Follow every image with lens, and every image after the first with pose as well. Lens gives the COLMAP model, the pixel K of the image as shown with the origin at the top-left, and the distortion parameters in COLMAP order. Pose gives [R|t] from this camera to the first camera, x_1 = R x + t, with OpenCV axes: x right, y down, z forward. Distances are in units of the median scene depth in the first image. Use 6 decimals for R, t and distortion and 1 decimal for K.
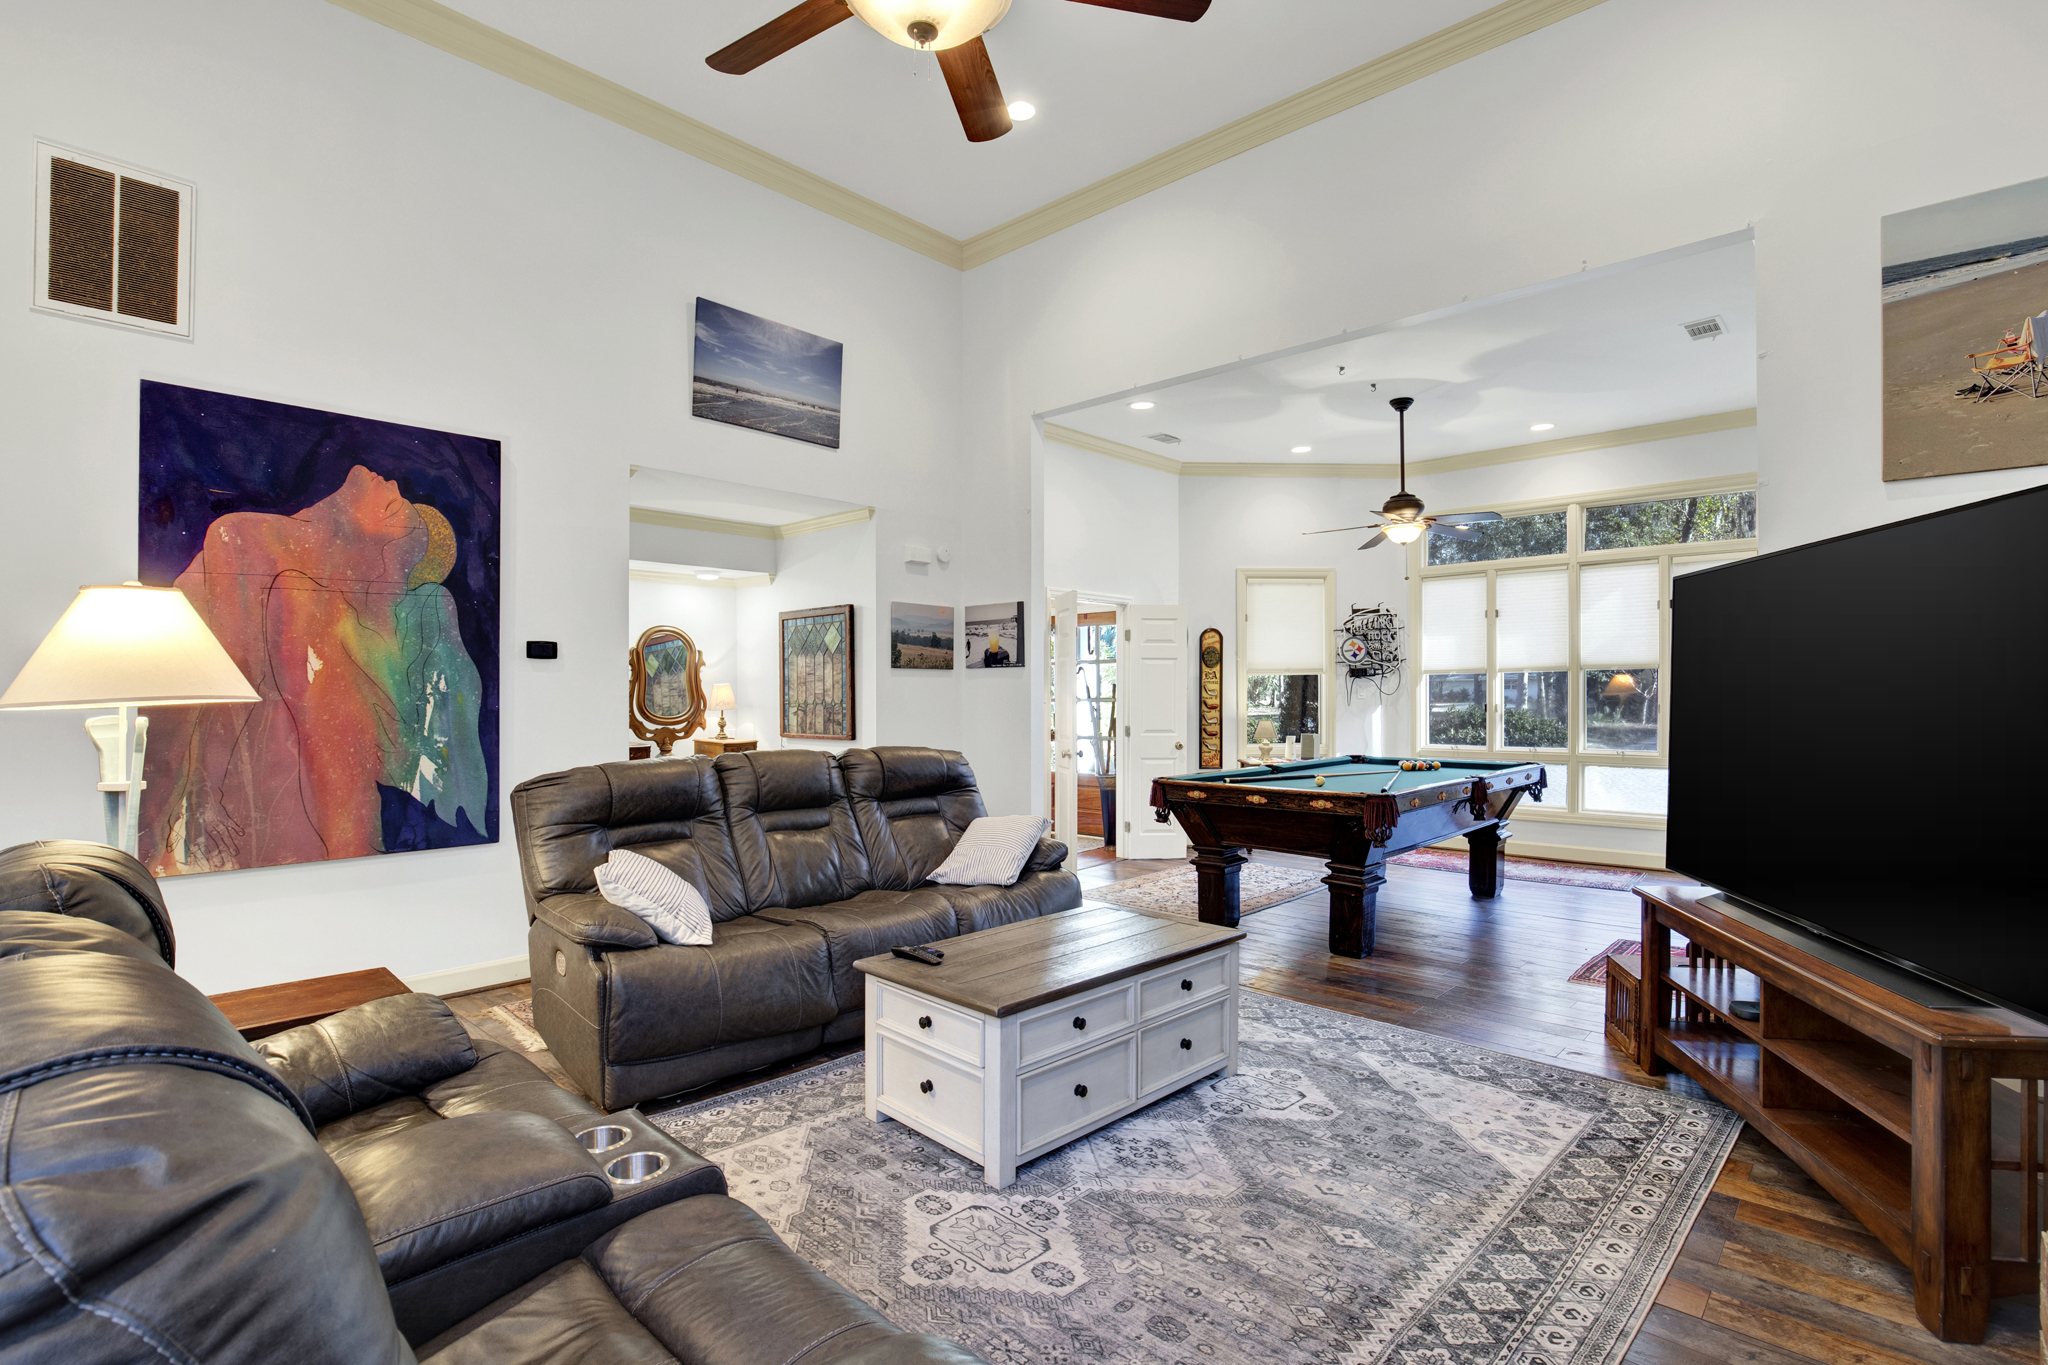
lens RADIAL K [[968.7, 0, 1048.4], [0, 968.7, 670.2], [0, 0, 1]] dist [-0.031350, 0.005246]
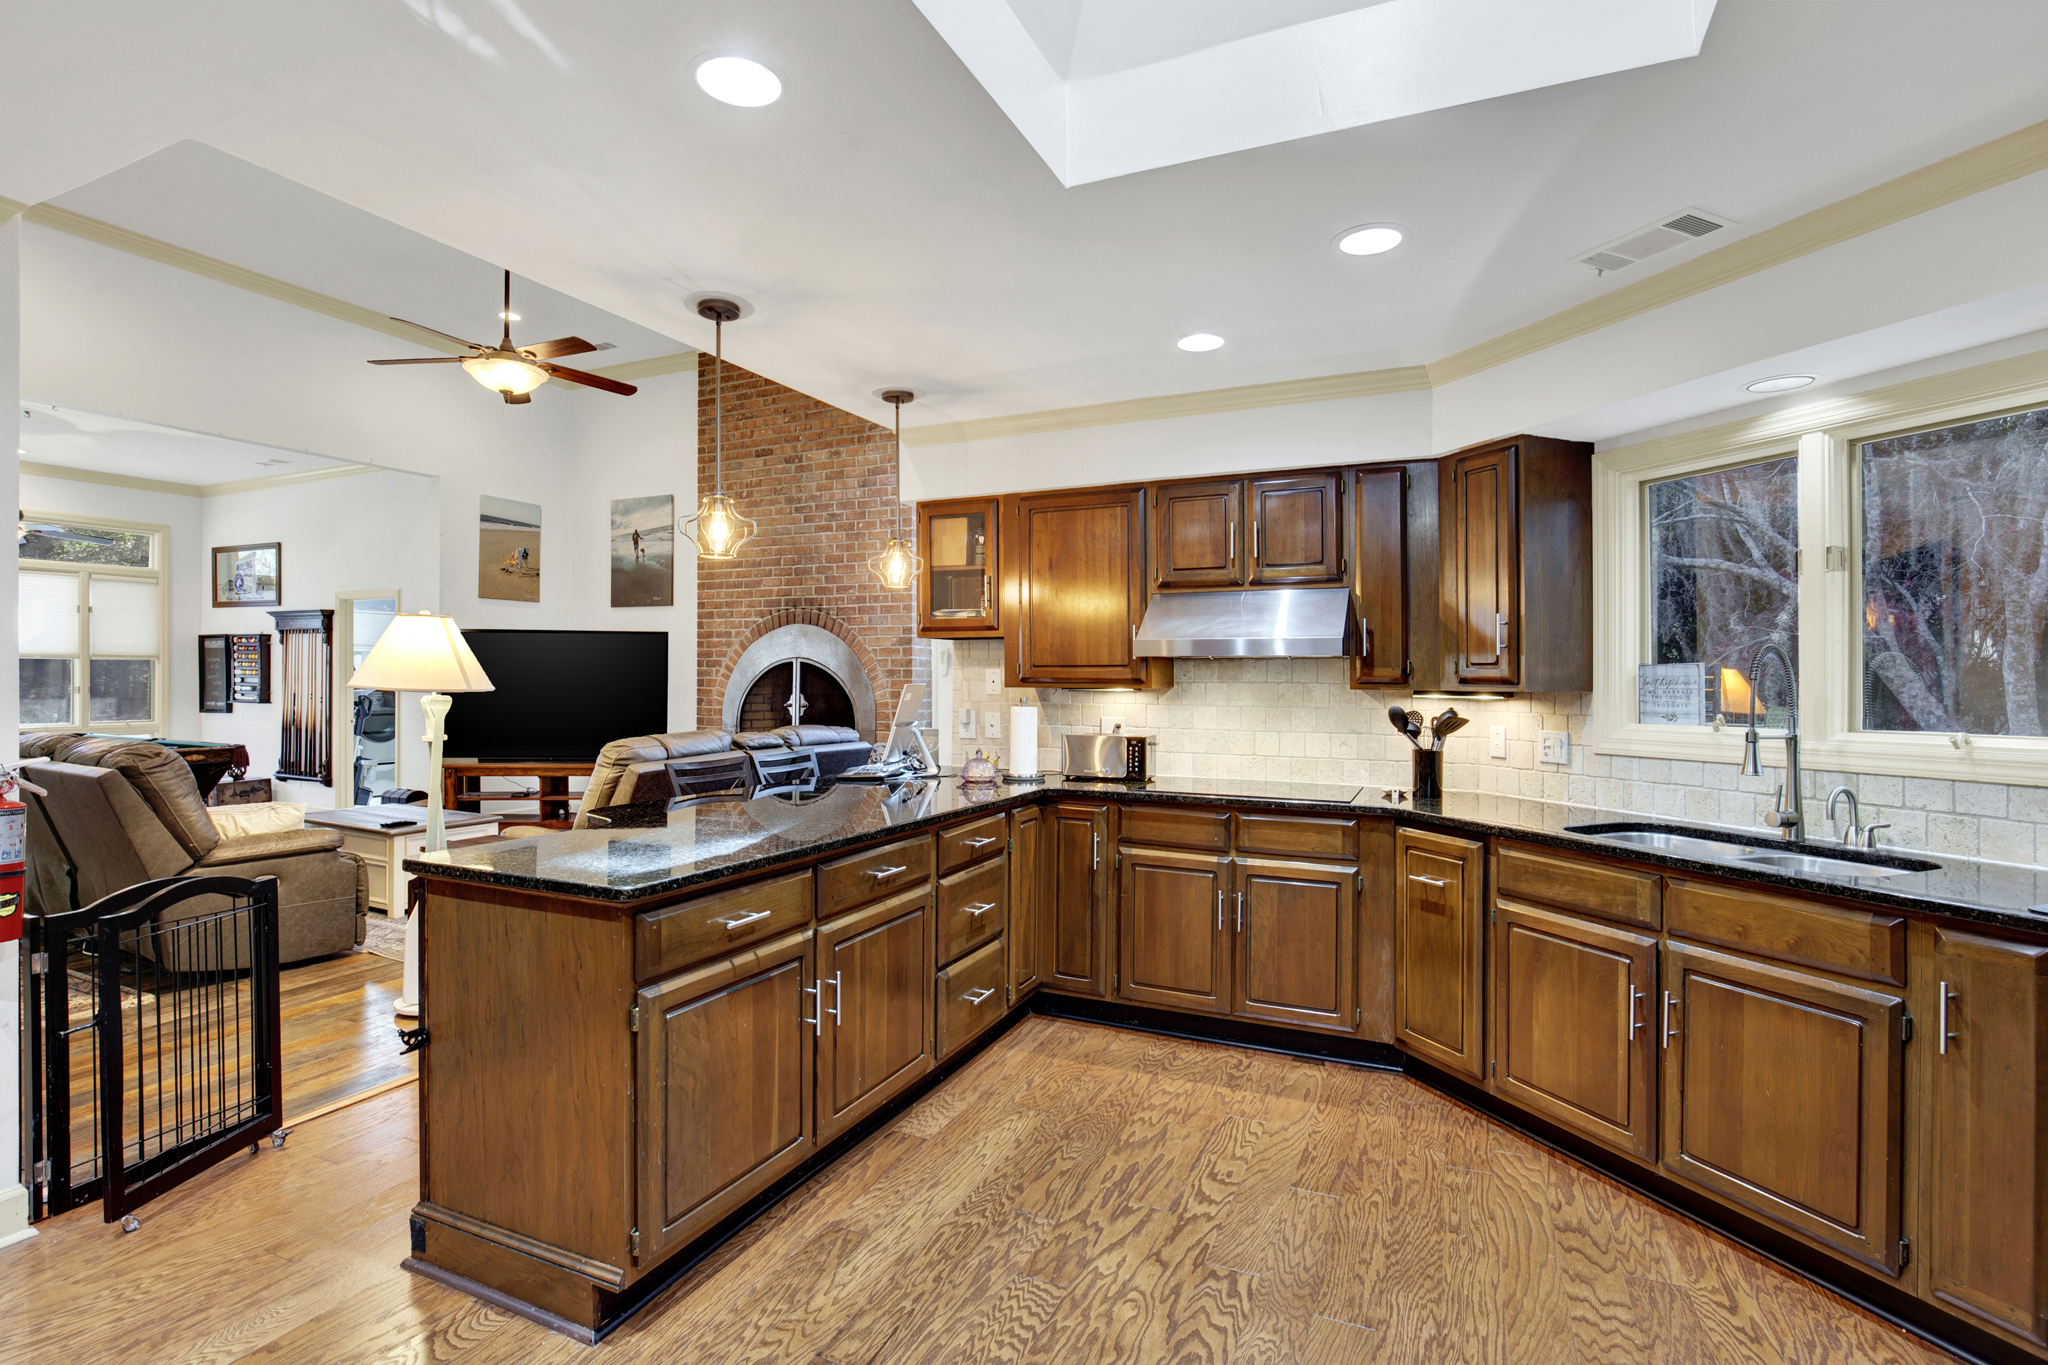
lens RADIAL K [[968.7, 0, 1024.2], [0, 968.7, 675.7], [0, 0, 1]] dist [-0.031350, 0.005246]
pose [[-0.298761, 0.003382, 0.954322, -1.644299], [-0.024870, 0.999627, -0.011329, 0.005748], [-0.954004, -0.027118, -0.298565, 0.313779]]
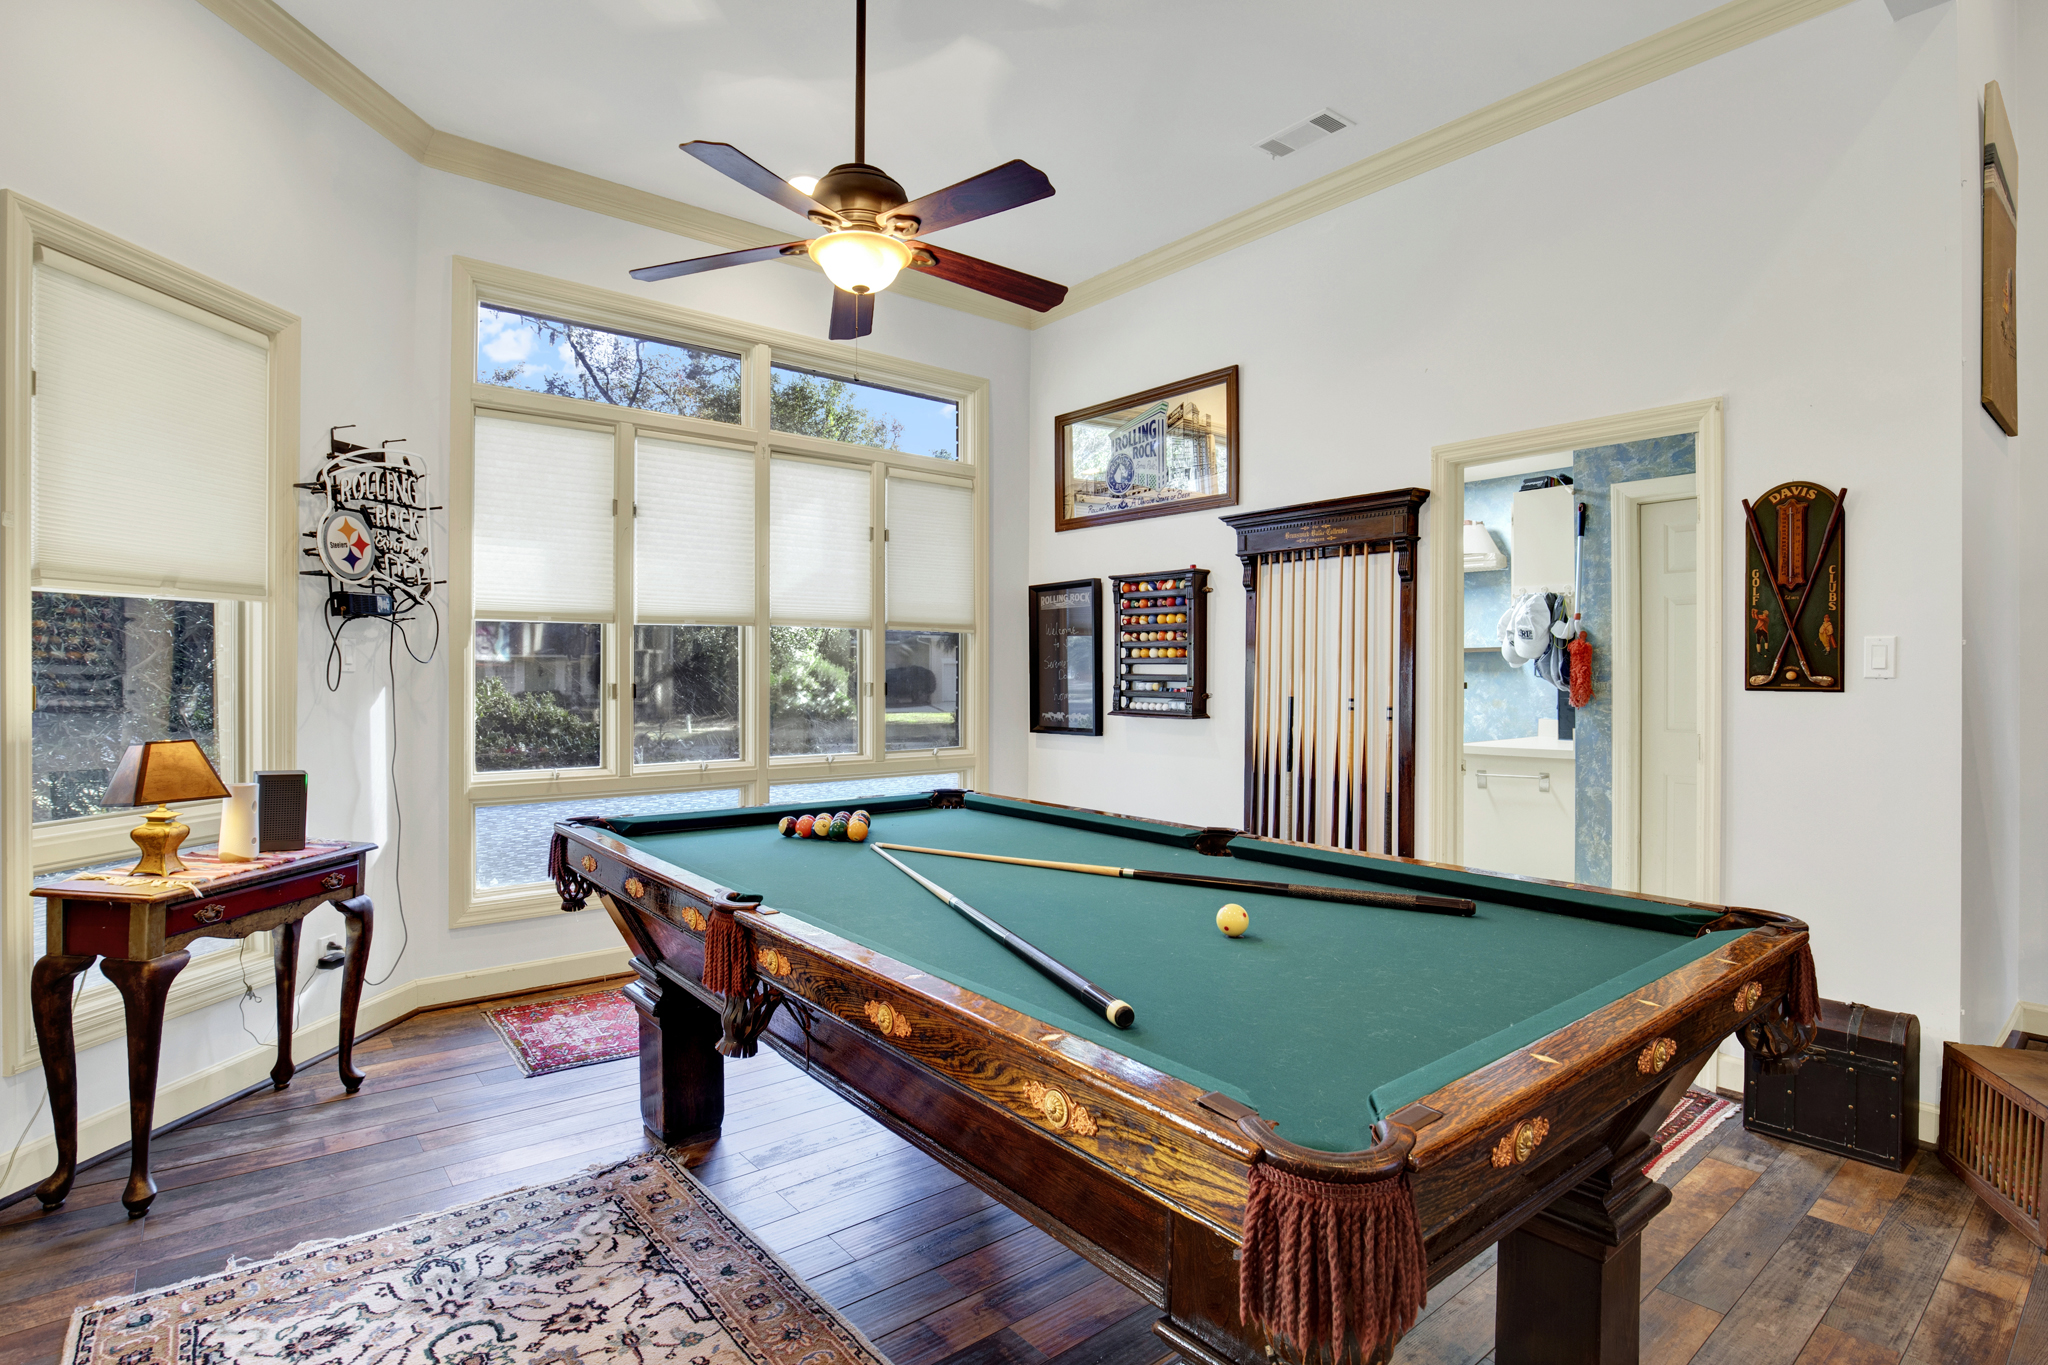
lens RADIAL K [[1021.8, 0, 1019.2], [0, 1021.8, 678.8], [0, 0, 1]] dist [-0.018514, -0.000323]
pose [[0.161182, 0.003260, 0.986919, -0.077215], [-0.025215, 0.999682, 0.000816, 0.051712], [-0.986602, -0.025017, 0.161213, 1.390236]]
